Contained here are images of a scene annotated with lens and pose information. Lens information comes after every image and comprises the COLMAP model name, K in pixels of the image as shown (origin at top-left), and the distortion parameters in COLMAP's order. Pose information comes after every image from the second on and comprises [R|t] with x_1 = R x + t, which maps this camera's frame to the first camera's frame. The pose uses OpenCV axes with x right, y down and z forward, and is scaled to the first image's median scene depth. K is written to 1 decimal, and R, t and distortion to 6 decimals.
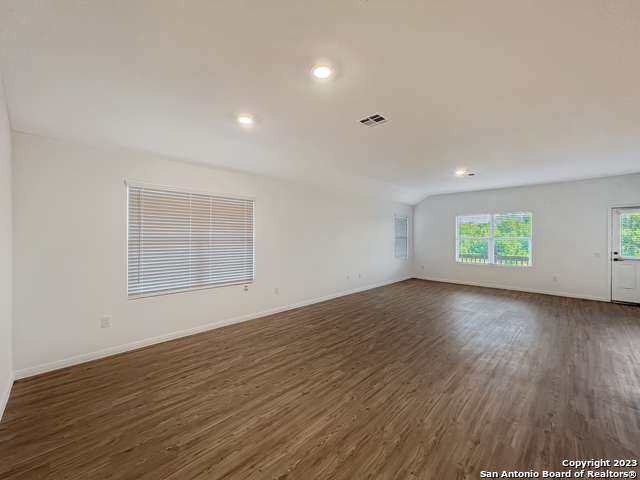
lens RADIAL K [[256.4, 0, 321.9], [0, 256.4, 238.5], [0, 0, 1]] dist [-0.004138, 0.001100]
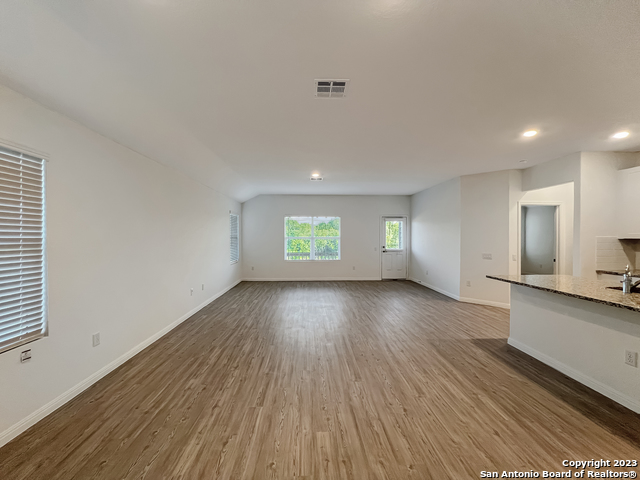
lens RADIAL K [[256.8, 0, 318.9], [0, 256.8, 238.4], [0, 0, 1]] dist [-0.002021, 0.000616]
pose [[0.685179, -0.008087, 0.728330, -0.262121], [0.007211, 0.999965, 0.004319, -0.003959], [-0.728339, 0.002292, 0.685213, 0.324437]]
